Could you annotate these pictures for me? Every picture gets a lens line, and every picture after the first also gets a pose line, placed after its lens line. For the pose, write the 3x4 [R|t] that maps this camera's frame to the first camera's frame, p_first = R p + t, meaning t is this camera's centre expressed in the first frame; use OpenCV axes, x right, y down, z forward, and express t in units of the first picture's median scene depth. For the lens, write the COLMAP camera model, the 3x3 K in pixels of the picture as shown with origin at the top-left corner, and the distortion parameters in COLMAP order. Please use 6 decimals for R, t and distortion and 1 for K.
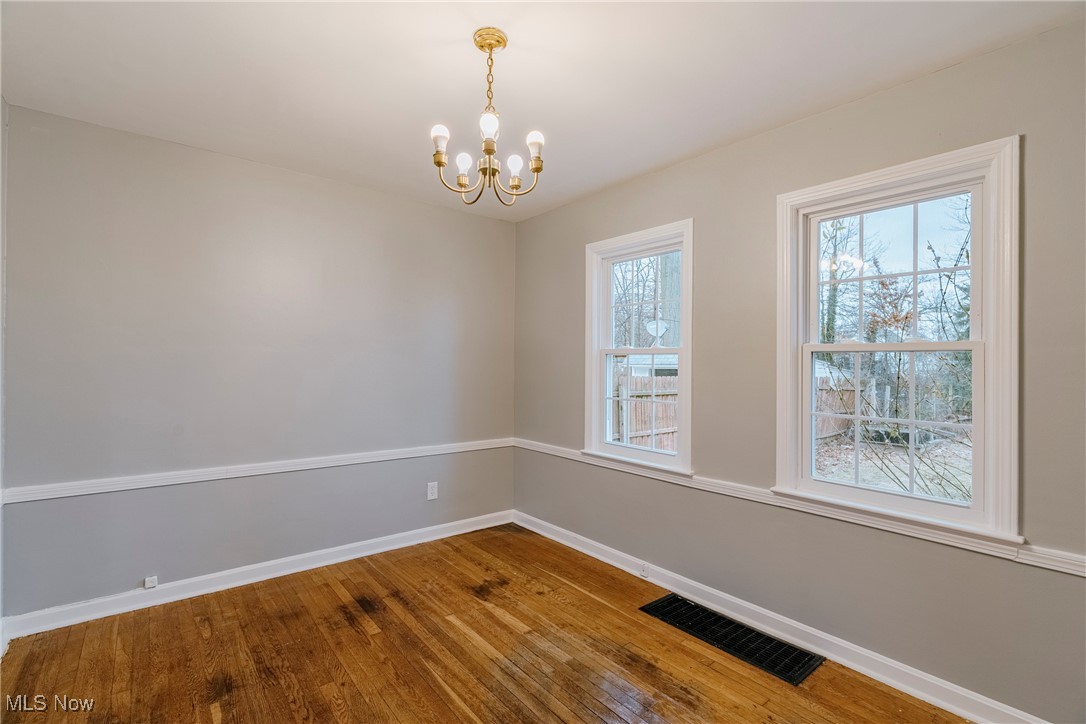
lens RADIAL K [[495.7, 0, 543.0], [0, 495.7, 362.0], [0, 0, 1]] dist [-0.001946, 0.000928]
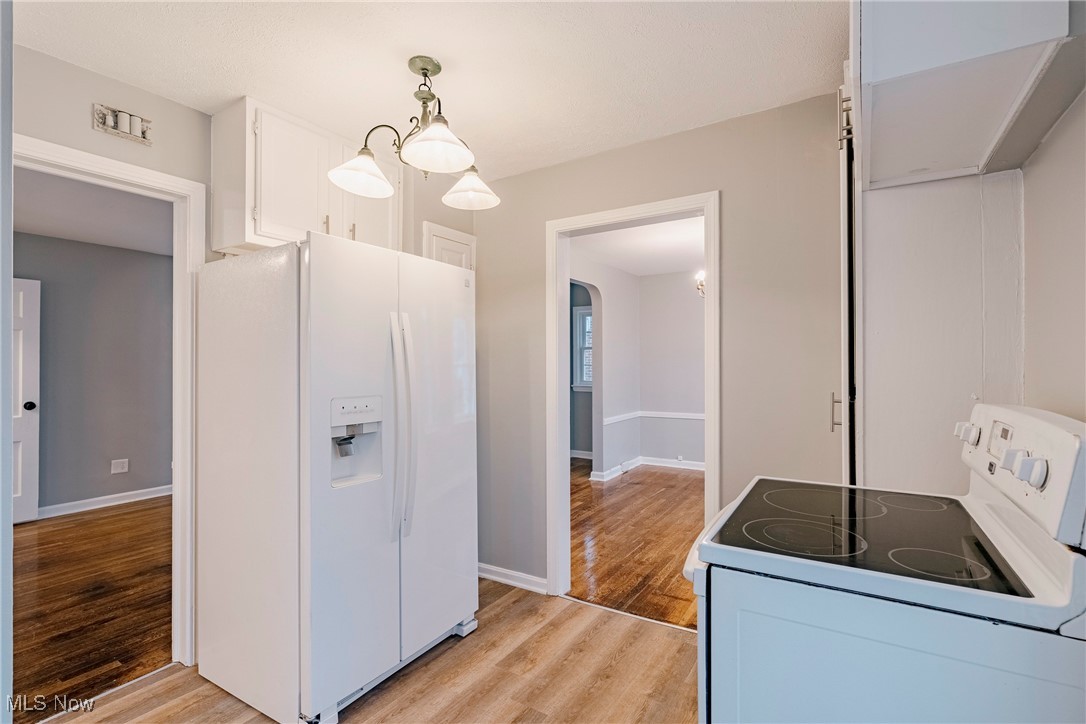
lens RADIAL K [[495.7, 0, 543.0], [0, 495.7, 362.0], [0, 0, 1]] dist [-0.001946, 0.000928]
pose [[0.311240, -0.019646, -0.950128, 1.327108], [0.009112, 0.999802, -0.017689, 0.016037], [0.950288, -0.003152, 0.311358, -0.385268]]
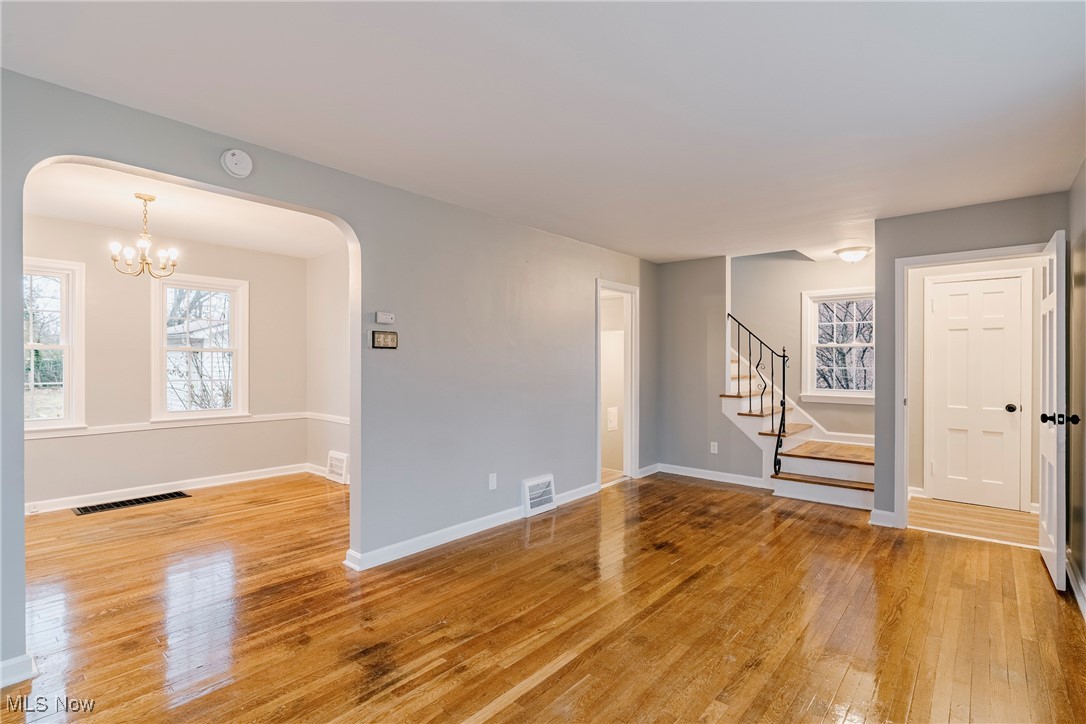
lens RADIAL K [[523.5, 0, 543.0], [0, 523.5, 362.0], [0, 0, 1]] dist [-0.018761, -0.000121]
pose [[-0.178832, -0.015736, 0.983754, -1.702721], [-0.009754, 0.999851, 0.014220, -0.015510], [-0.983831, -0.007053, -0.178959, -0.139003]]
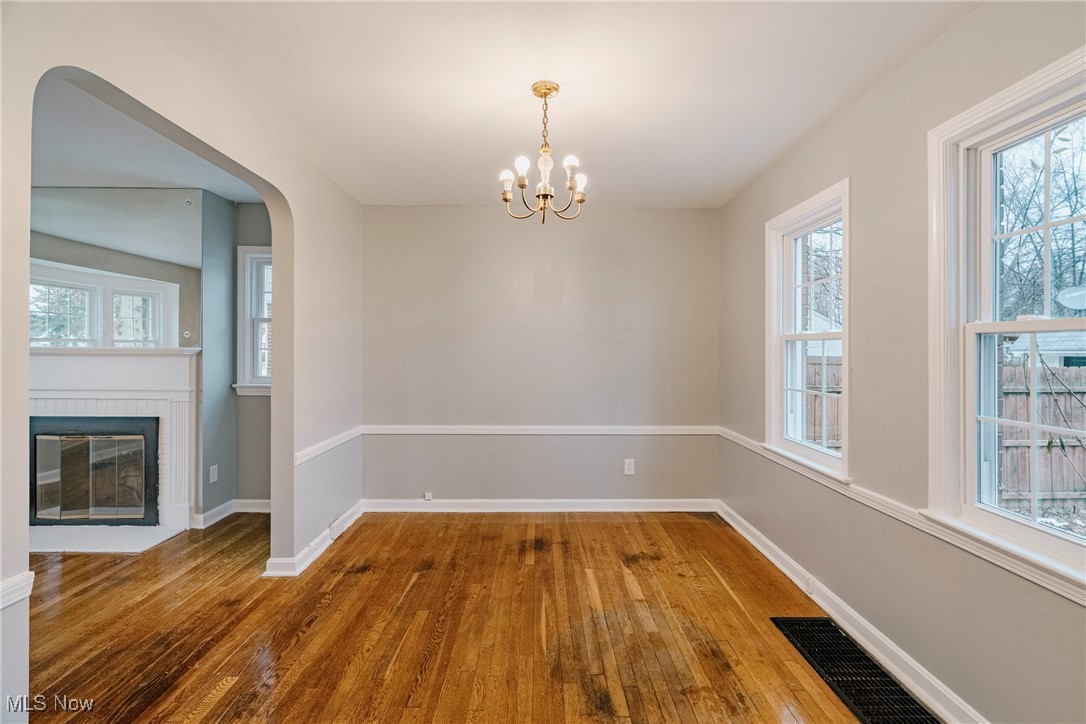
lens RADIAL K [[495.0, 0, 544.8], [0, 495.0, 350.1], [0, 0, 1]] dist [-0.000228, 0.000620]
pose [[0.785009, -0.009073, -0.619418, 0.458046], [0.009486, 0.999952, -0.002625, -0.000066], [0.619412, -0.003815, 0.785057, 0.023971]]
